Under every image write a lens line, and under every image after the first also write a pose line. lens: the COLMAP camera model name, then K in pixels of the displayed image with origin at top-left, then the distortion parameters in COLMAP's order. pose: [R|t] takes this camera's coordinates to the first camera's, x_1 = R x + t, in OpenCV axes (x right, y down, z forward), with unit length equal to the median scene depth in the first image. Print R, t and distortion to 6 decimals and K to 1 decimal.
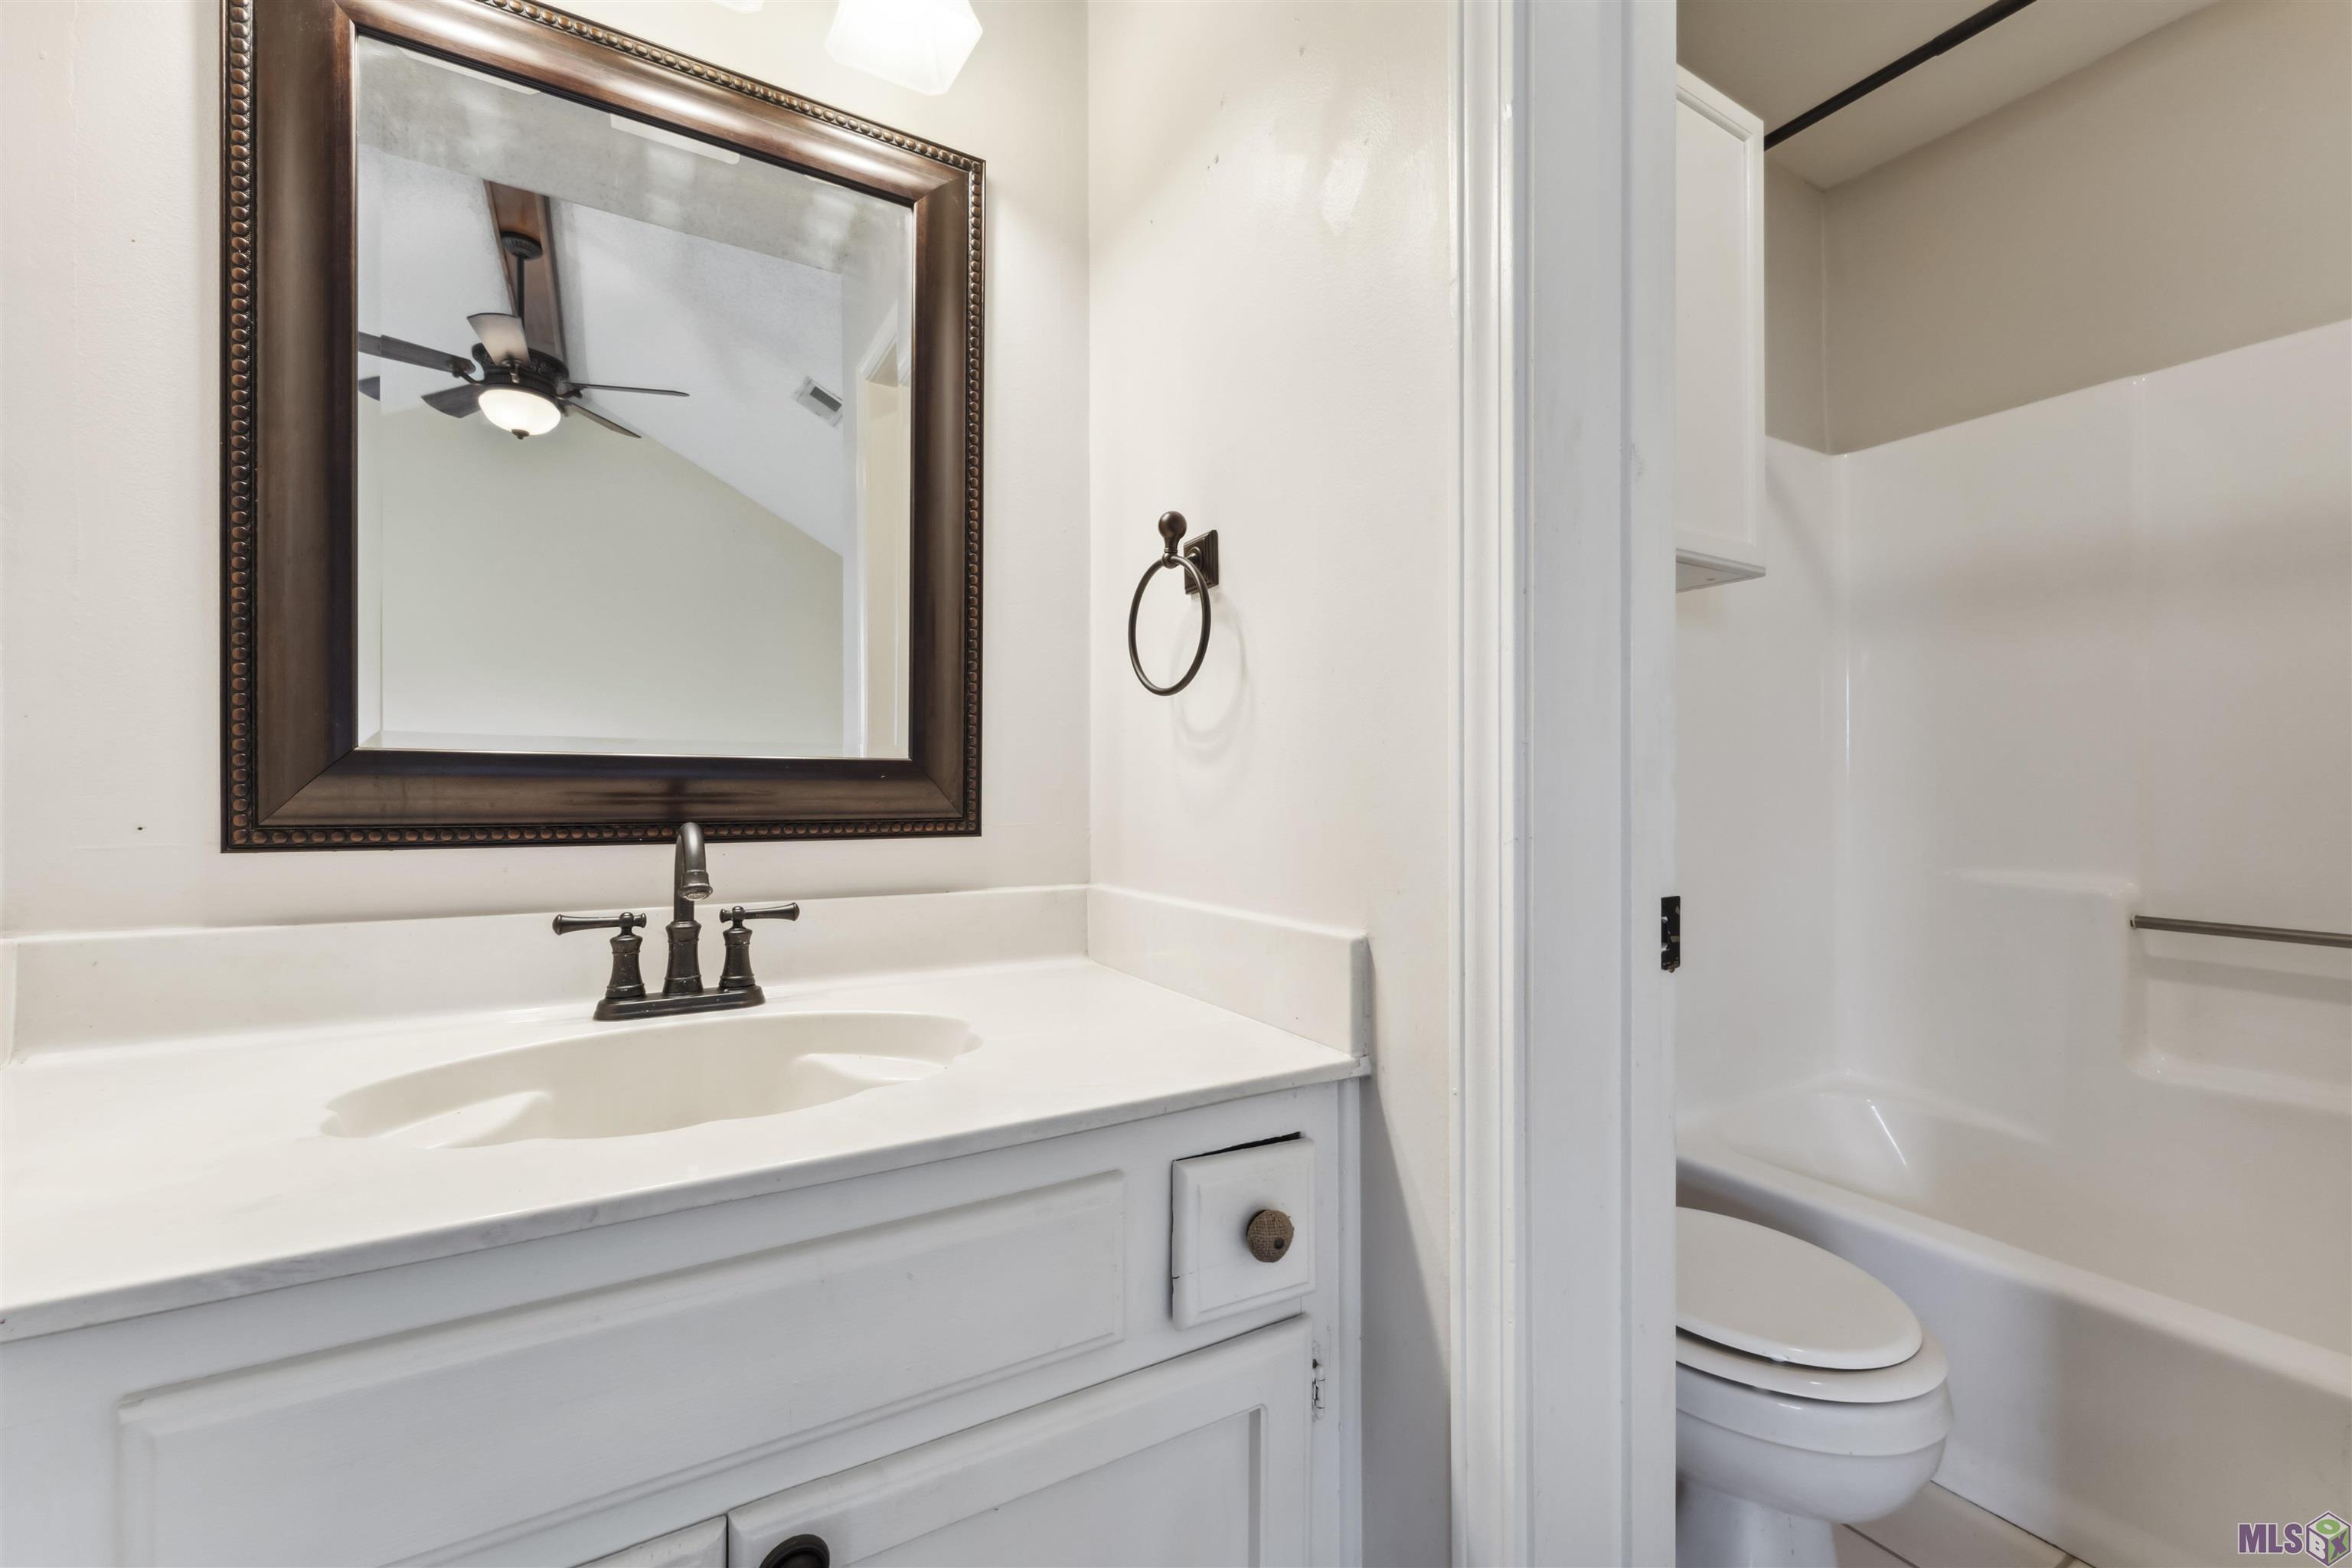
lens RADIAL K [[955.3, 0, 1183.4], [0, 955.3, 795.5], [0, 0, 1]] dist [0.002114, 0.000437]
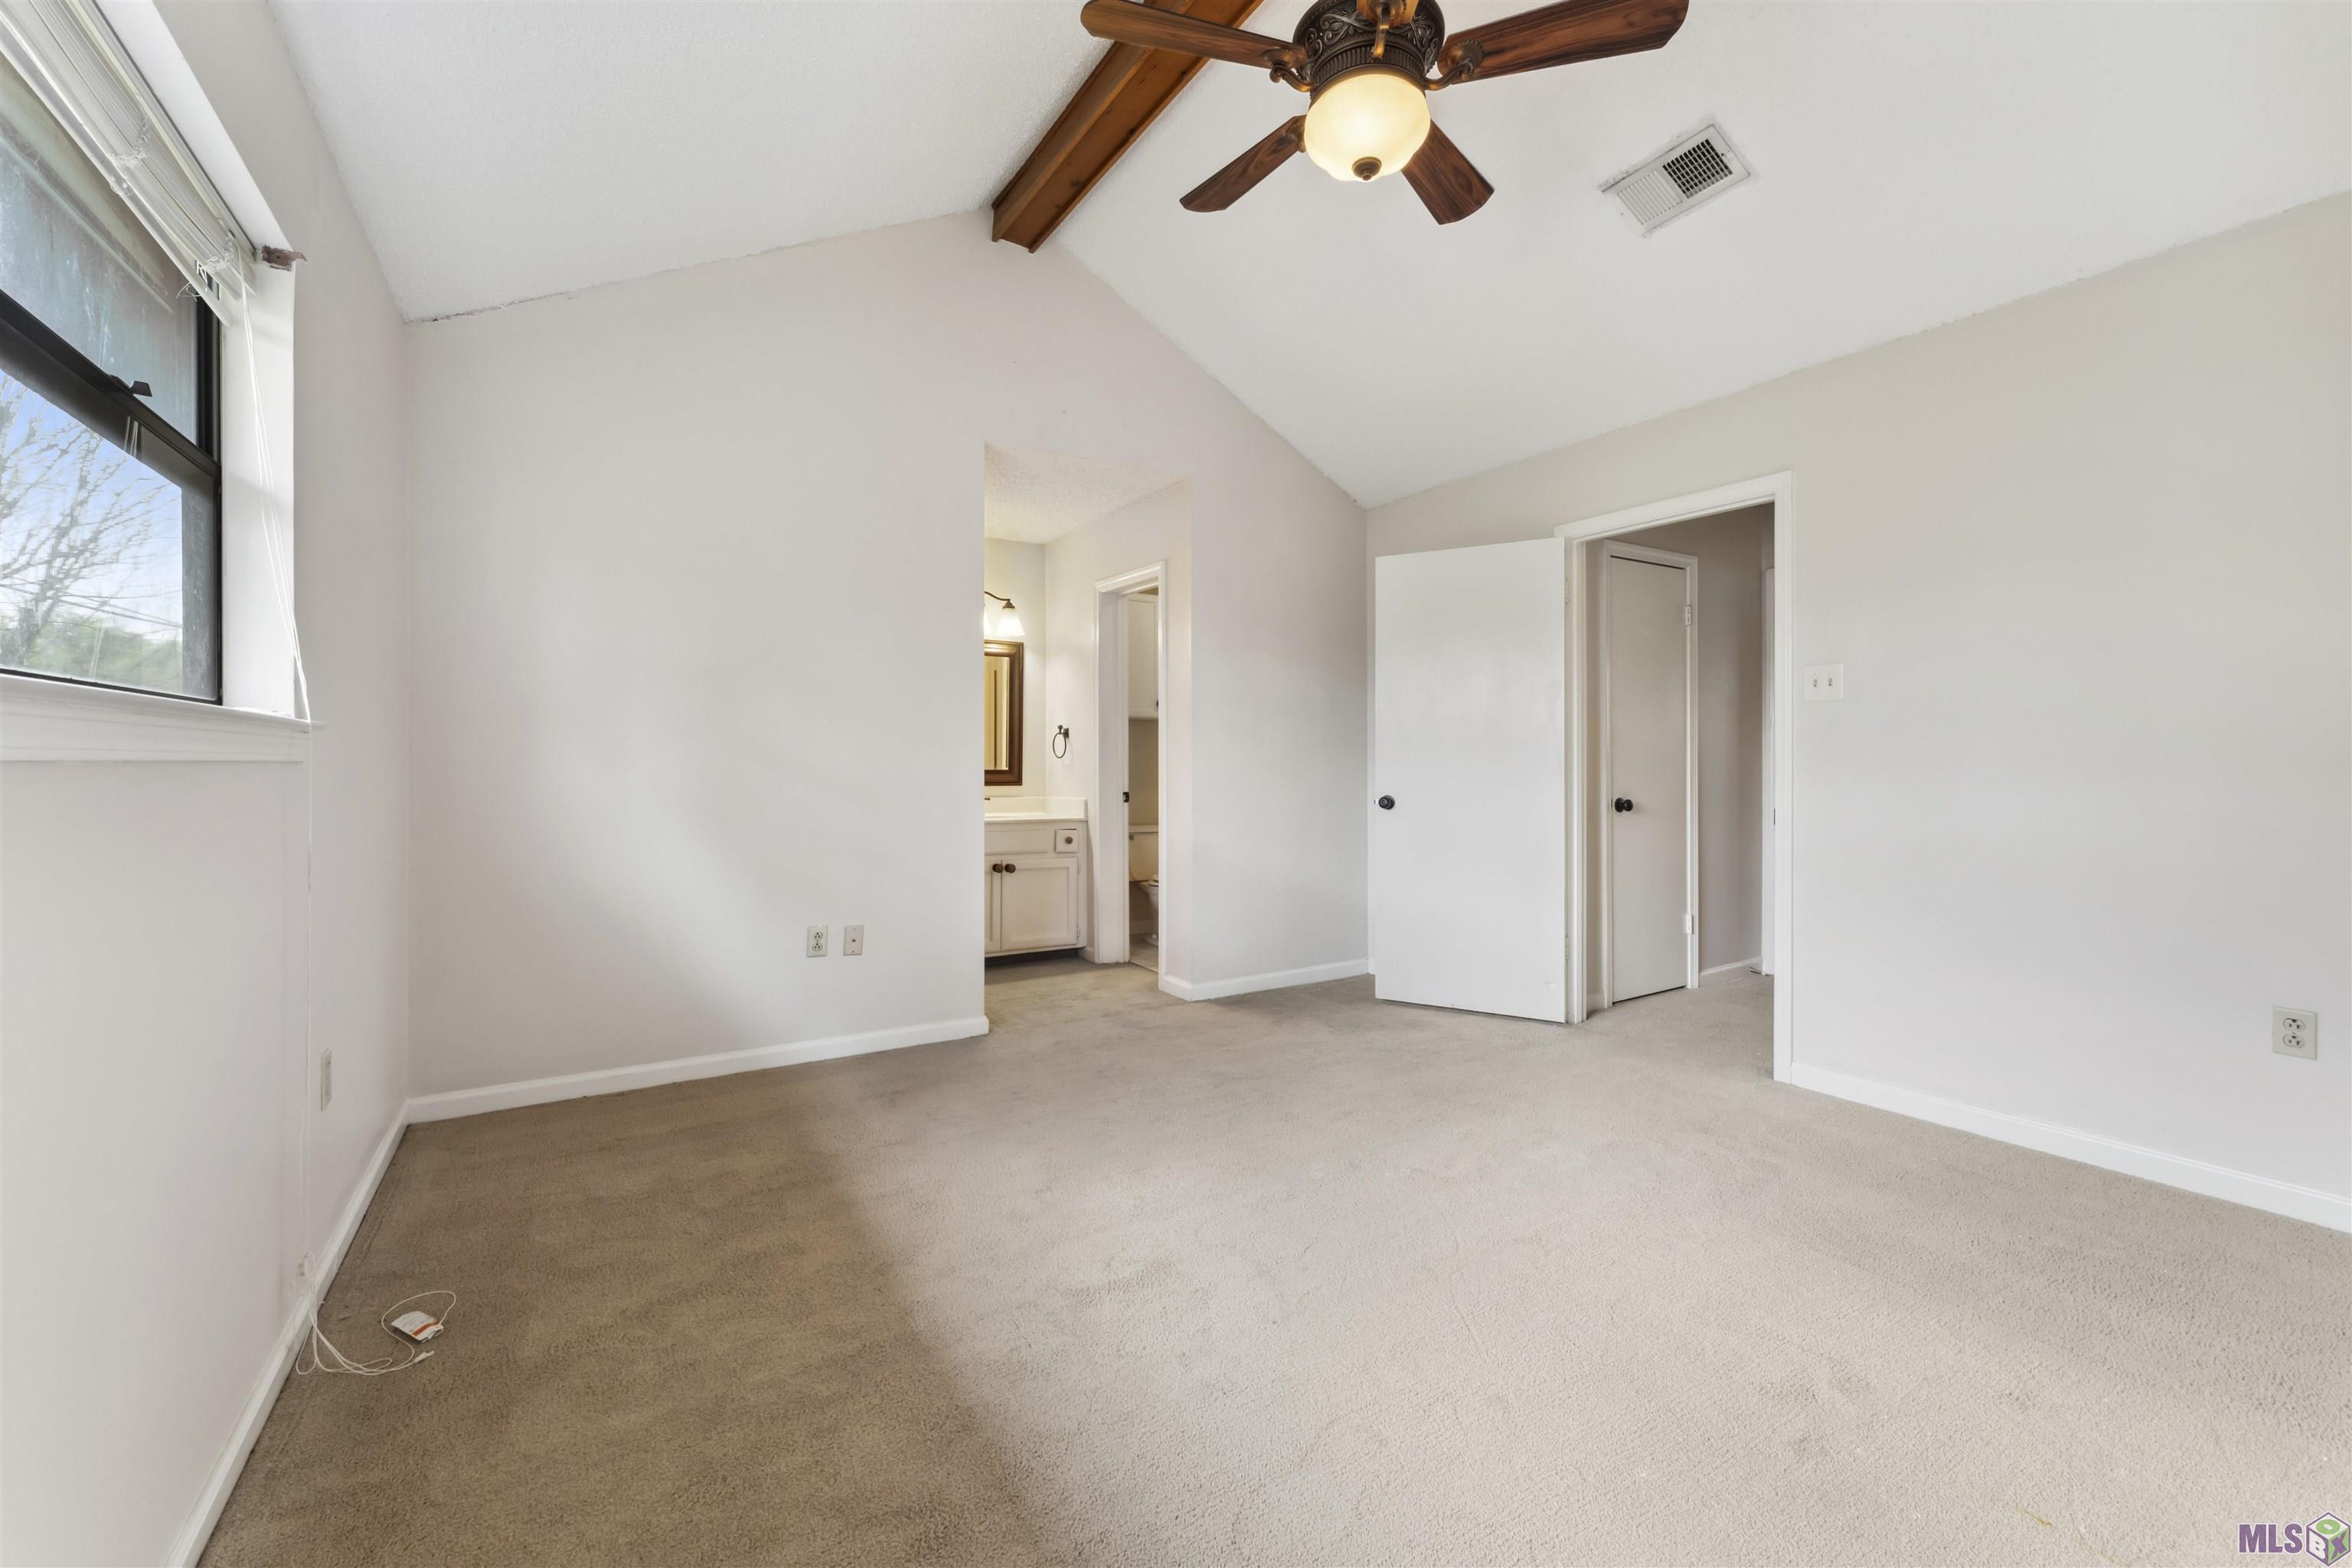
lens RADIAL K [[955.3, 0, 1173.4], [0, 955.3, 784.4], [0, 0, 1]] dist [0.002114, 0.000437]
pose [[0.999904, 0.003065, 0.013495, 0.568699], [-0.003054, 0.999995, -0.000842, 0.043422], [-0.013497, 0.000801, 0.999909, -4.496904]]
